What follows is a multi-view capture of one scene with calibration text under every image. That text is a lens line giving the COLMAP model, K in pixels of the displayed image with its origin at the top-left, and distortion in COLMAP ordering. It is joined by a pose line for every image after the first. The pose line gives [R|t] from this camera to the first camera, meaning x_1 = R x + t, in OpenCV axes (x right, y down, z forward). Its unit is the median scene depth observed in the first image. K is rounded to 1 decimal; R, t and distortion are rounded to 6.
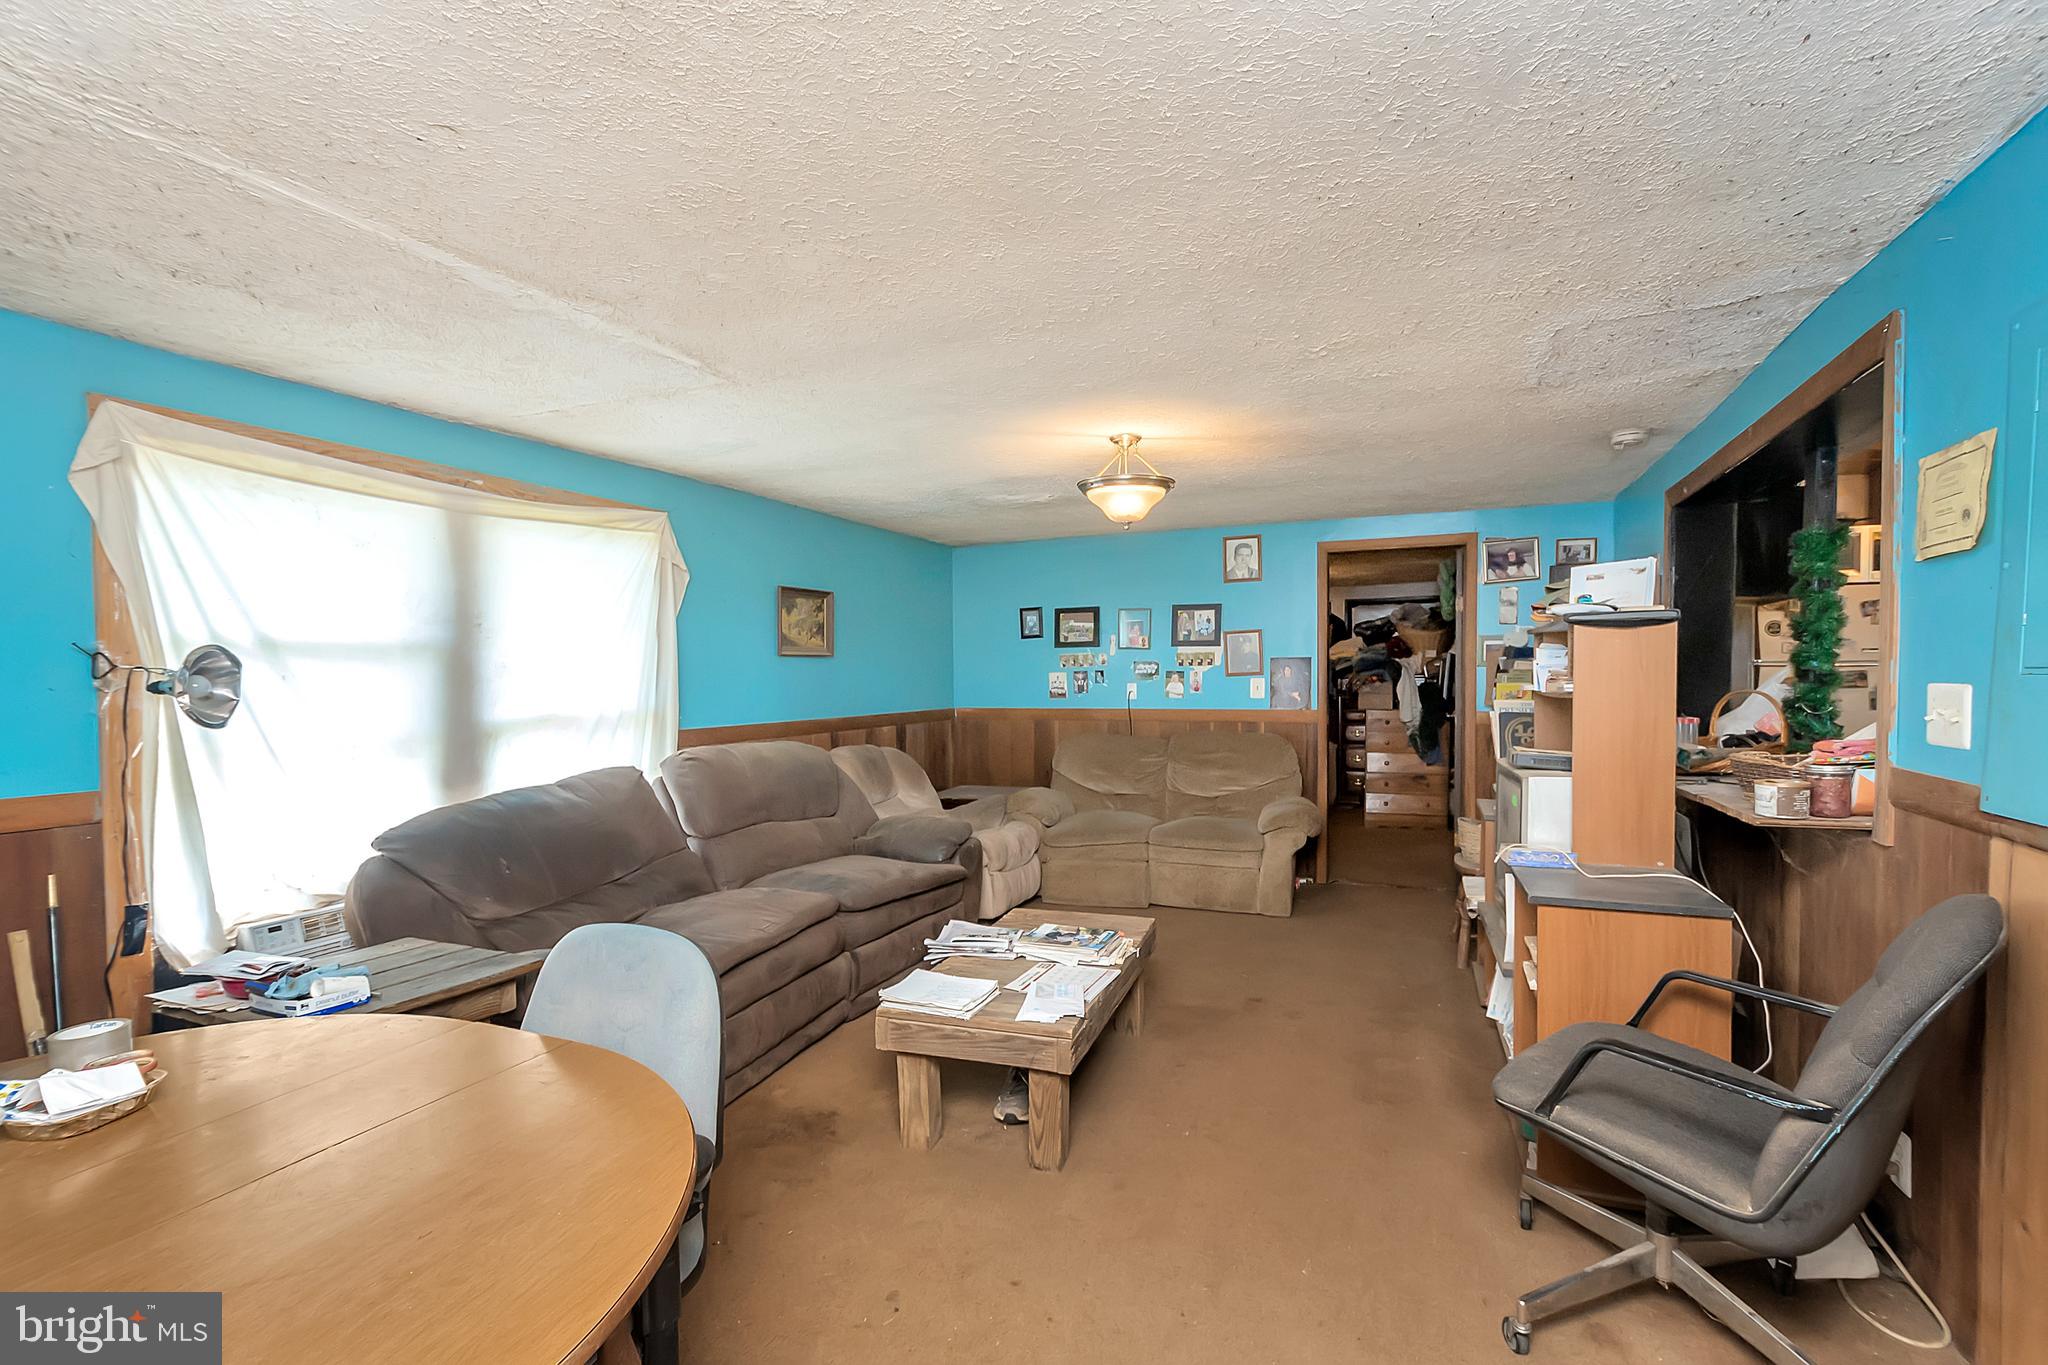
lens RADIAL K [[904.2, 0, 1044.9], [0, 904.2, 704.9], [0, 0, 1]] dist [-0.000289, -0.001877]
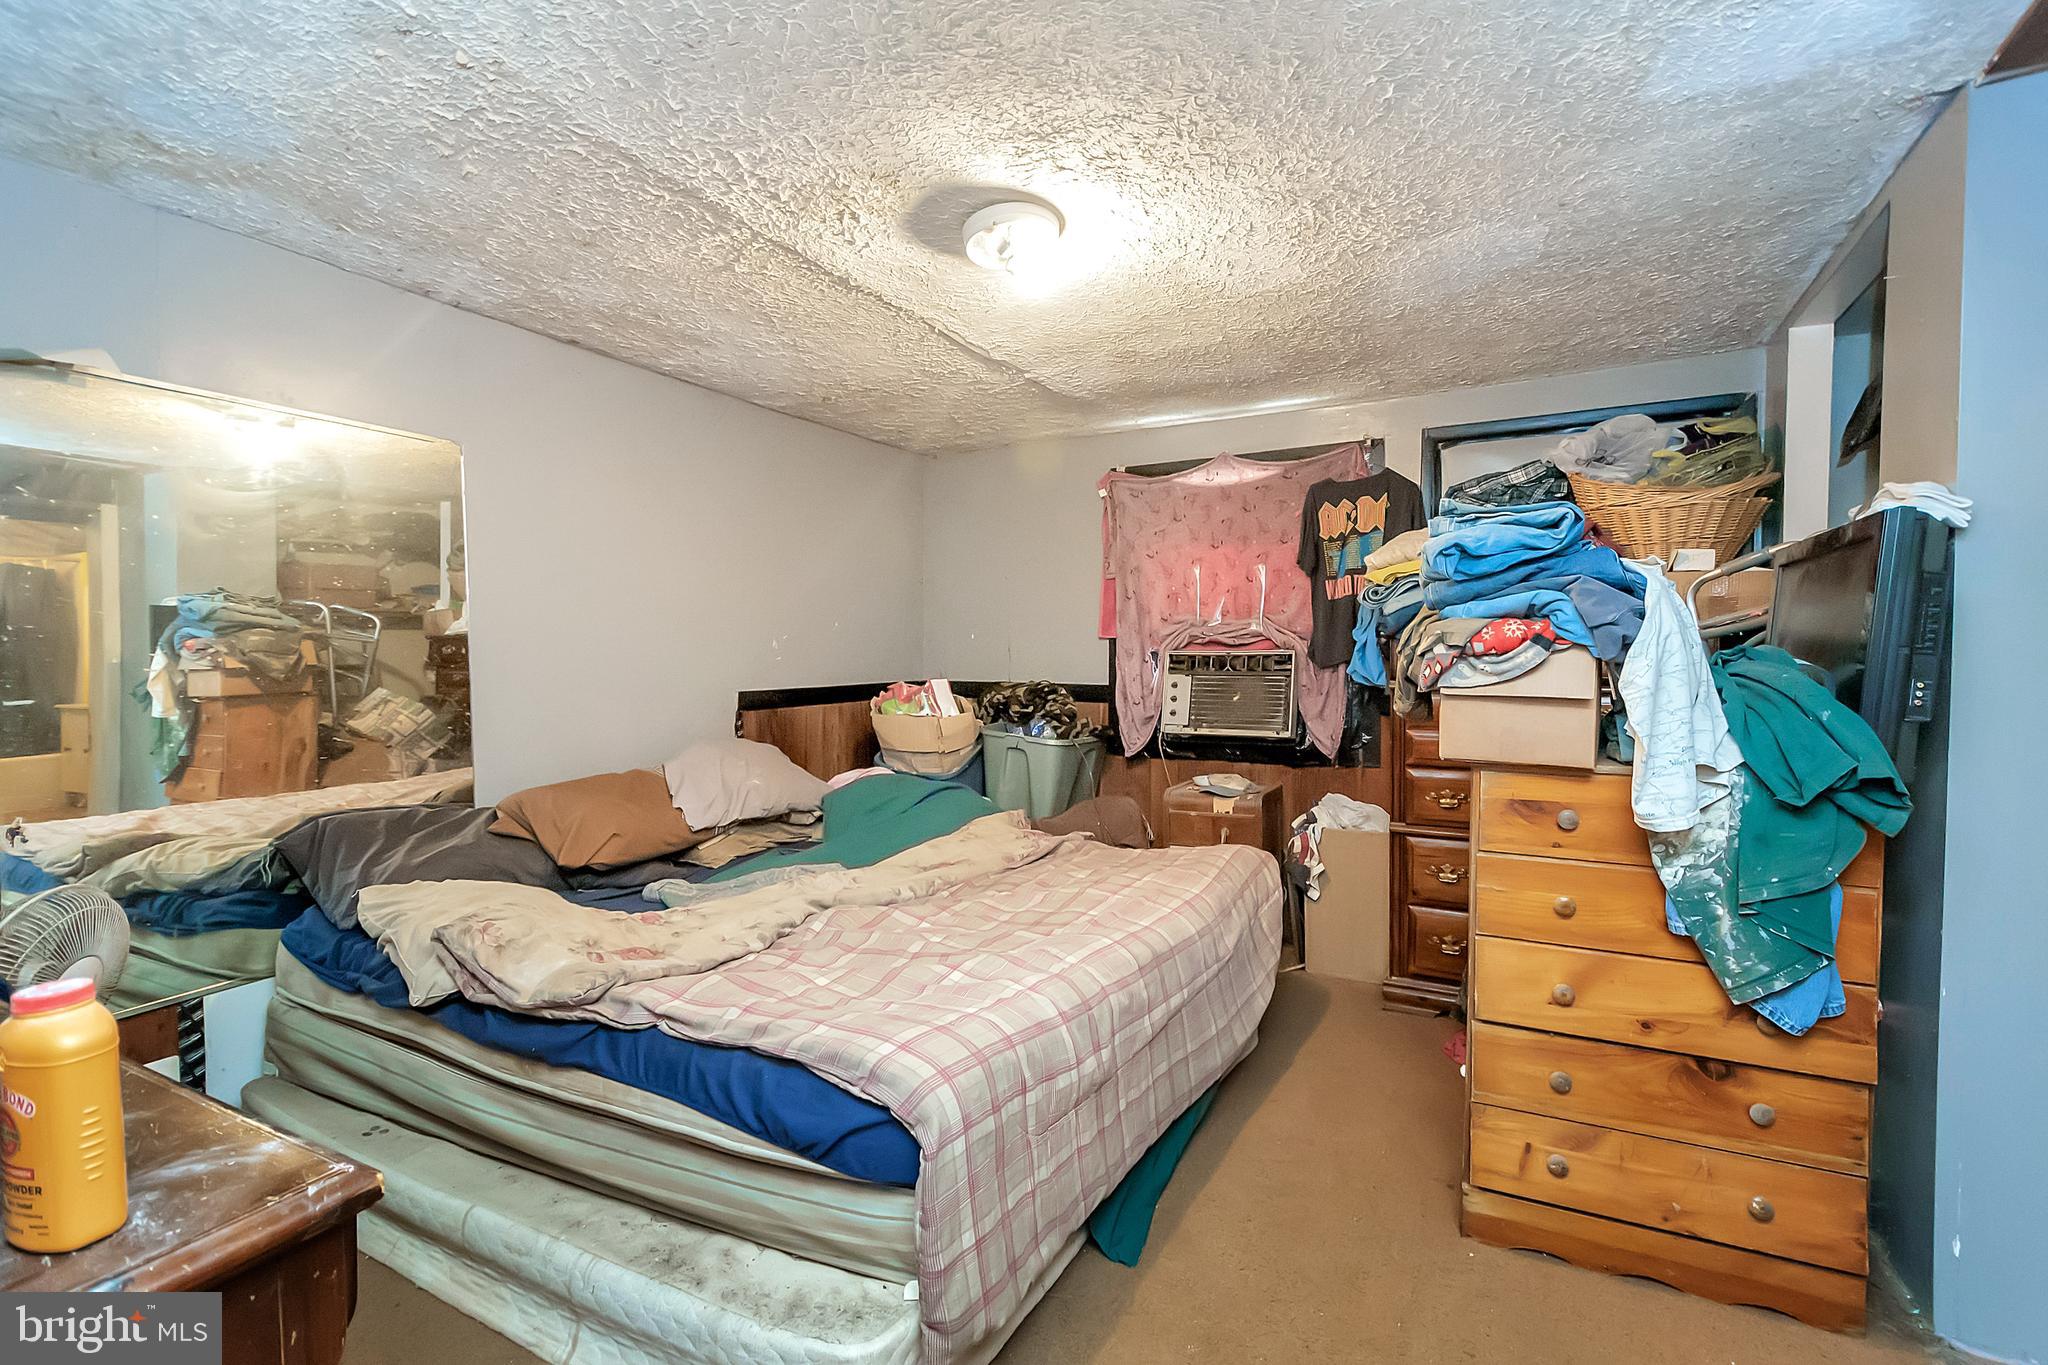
lens RADIAL K [[918.8, 0, 1024.0], [0, 918.8, 682.5], [0, 0, 1]] dist [0.001119, 0.000135]
pose [[0.992837, 0.007071, -0.119268, 0.385802], [-0.005629, 0.999907, 0.012419, -0.026858], [0.119344, -0.011658, 0.992784, 1.079768]]
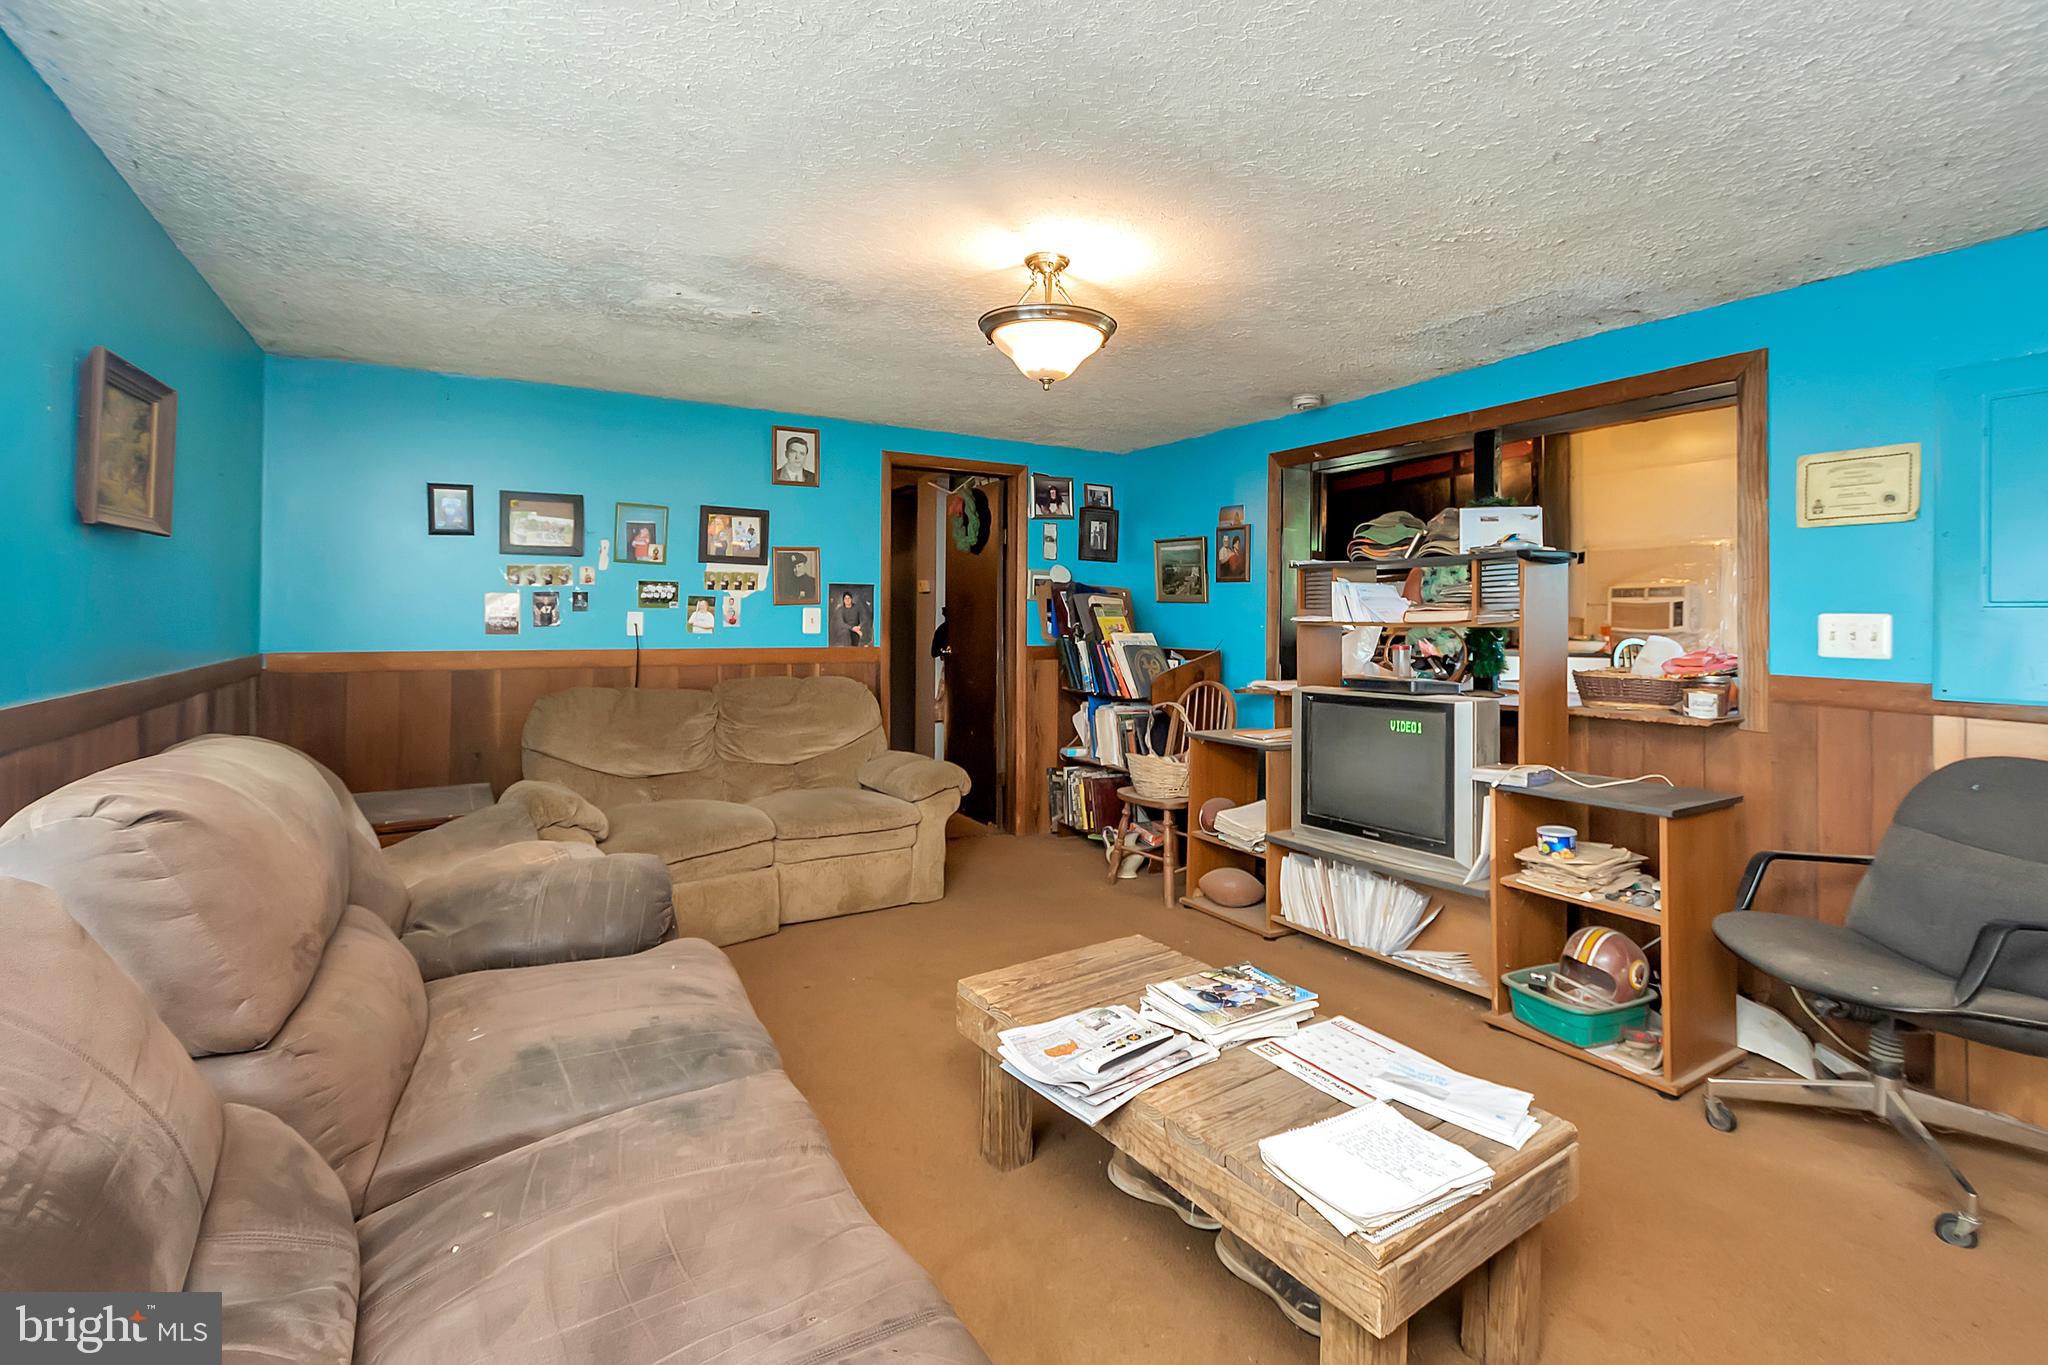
lens RADIAL K [[923.4, 0, 1027.9], [0, 923.4, 620.2], [0, 0, 1]] dist [-0.000445, -0.000331]
pose [[0.608069, 0.011056, 0.793807, -0.316567], [0.010891, 0.999693, -0.022266, 0.001224], [-0.793809, 0.022184, 0.607762, 0.378891]]
